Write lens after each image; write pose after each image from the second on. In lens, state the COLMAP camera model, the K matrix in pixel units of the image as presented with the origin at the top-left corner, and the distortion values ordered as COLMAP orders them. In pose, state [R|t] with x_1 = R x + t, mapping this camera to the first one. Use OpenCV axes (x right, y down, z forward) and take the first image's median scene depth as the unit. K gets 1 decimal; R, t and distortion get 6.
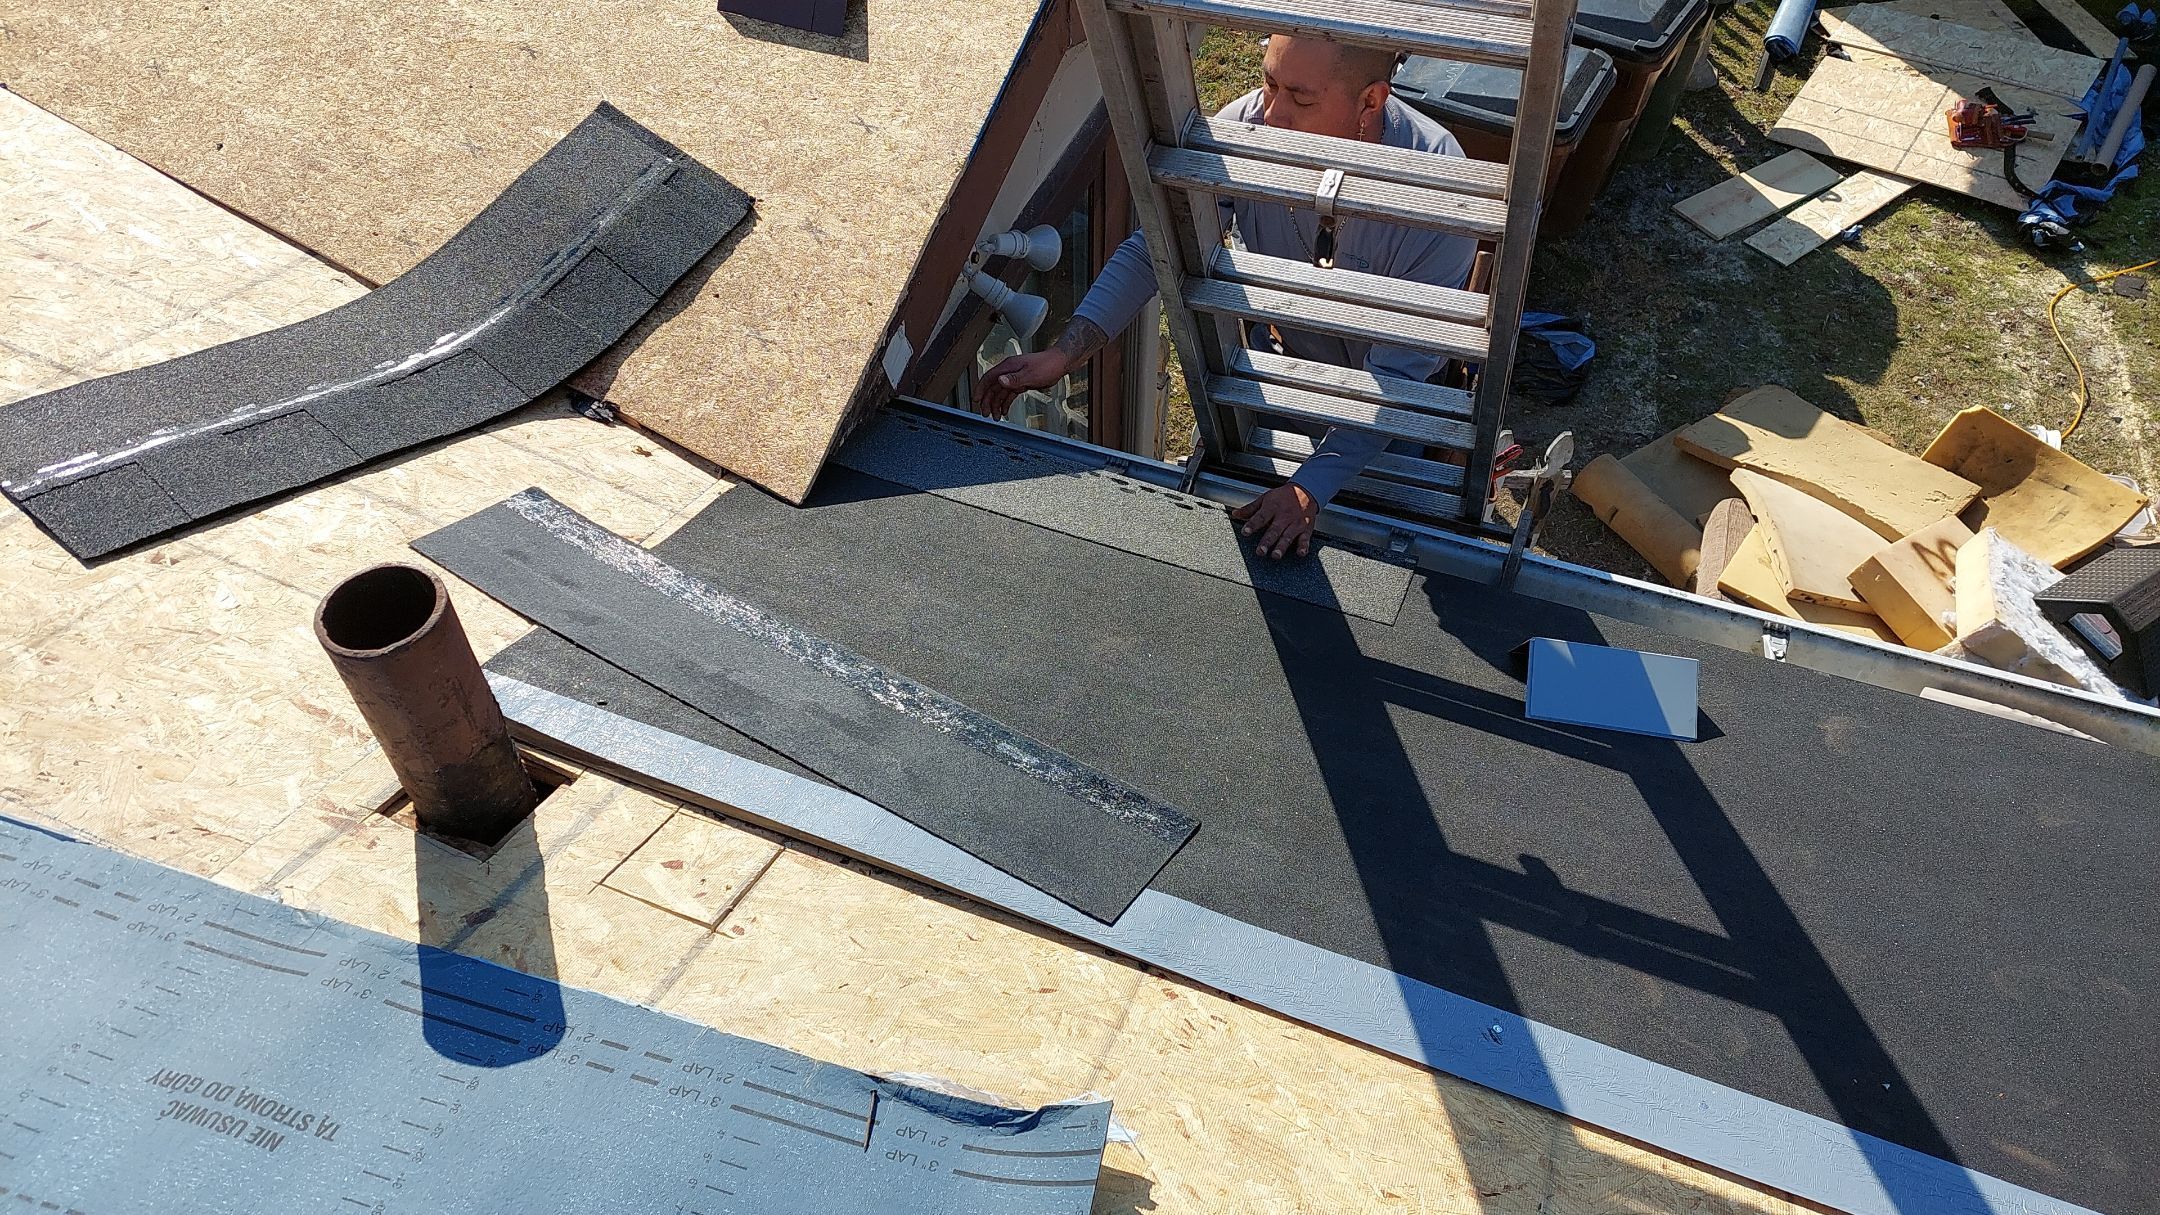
lens RADIAL K [[1653.7, 0, 1119.9], [0, 1653.7, 616.7], [0, 0, 1]] dist [0.179276, -0.217099]
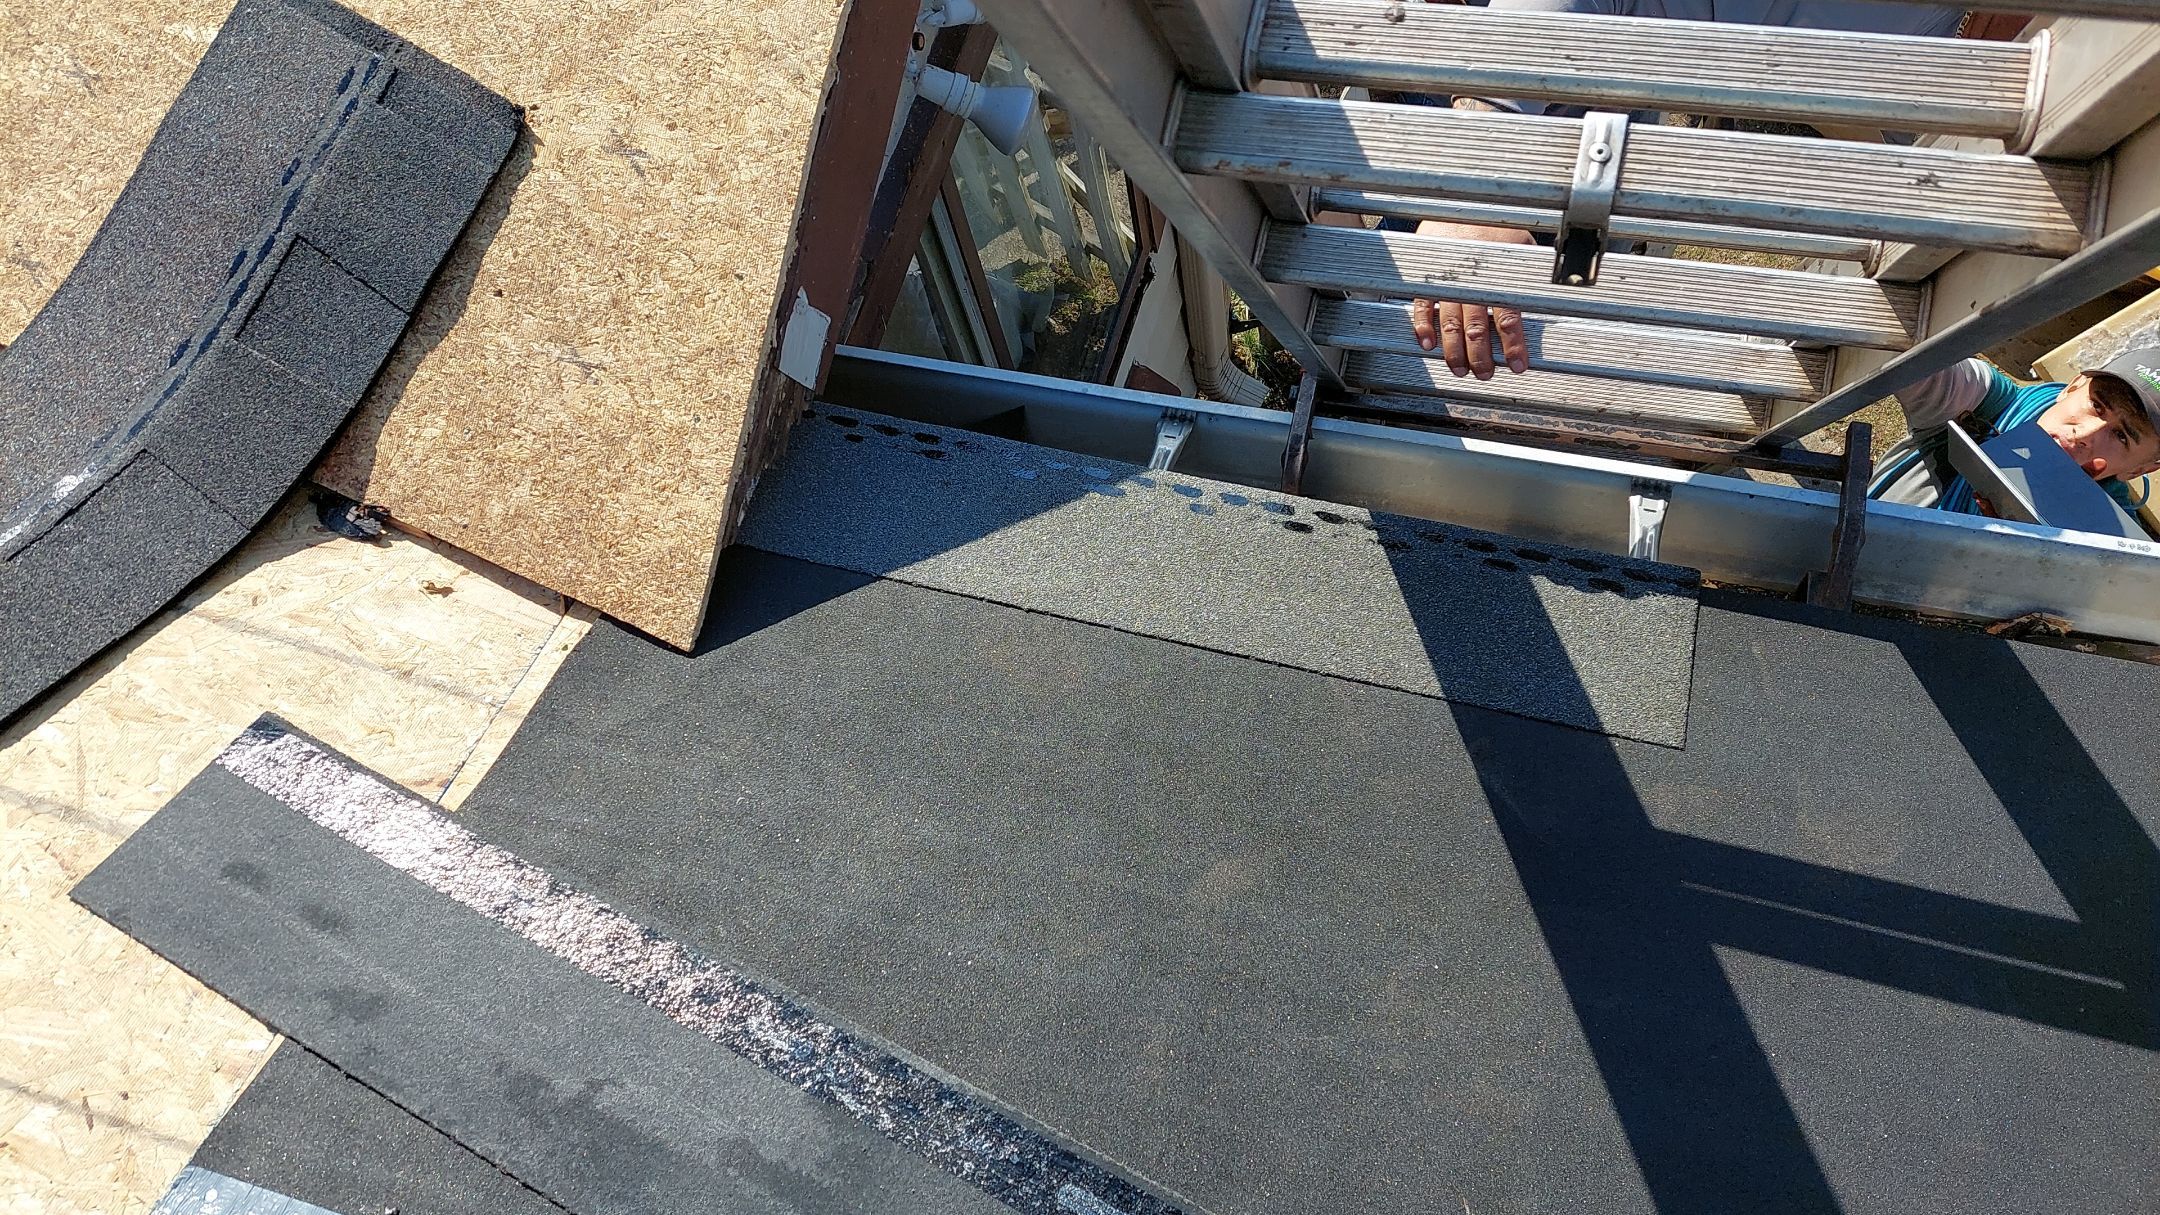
lens RADIAL K [[1649.3, 0, 1078.6], [0, 1649.3, 658.8], [0, 0, 1]] dist [0.101893, -0.090999]
pose [[0.985979, -0.132327, -0.101664, 0.013200], [0.155888, 0.947786, 0.278210, -0.207811], [0.059541, -0.290157, 0.955125, 0.402533]]
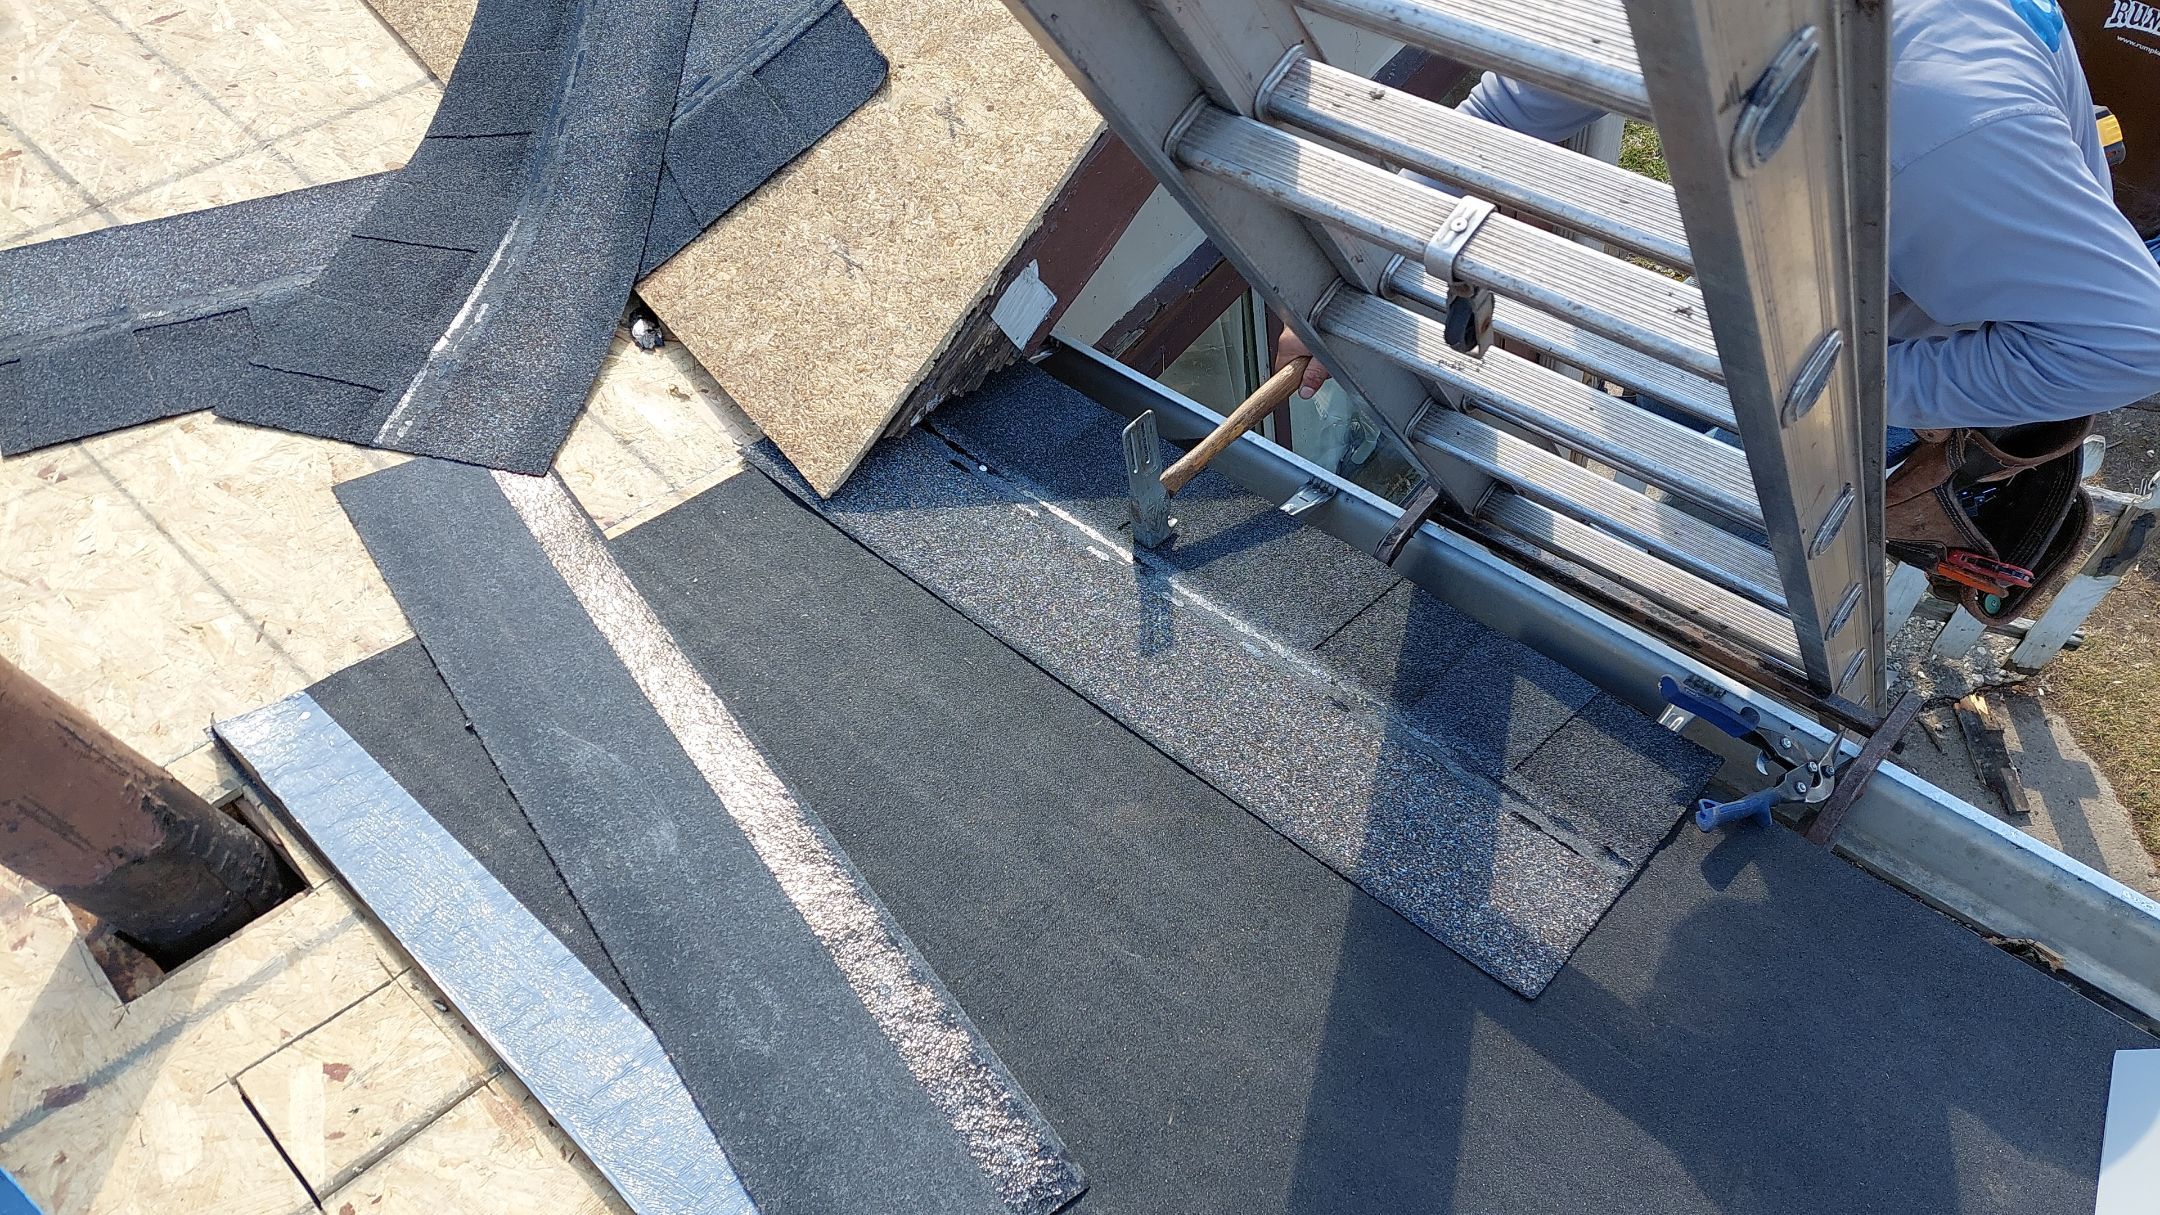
lens RADIAL K [[1641.3, 0, 1076.6], [0, 1641.3, 643.2], [0, 0, 1]] dist [0.077641, -0.059437]
pose [[0.920433, 0.216546, -0.325439, 0.160113], [-0.162800, 0.969257, 0.184494, -0.155523], [0.355385, -0.116832, 0.927390, 0.333851]]
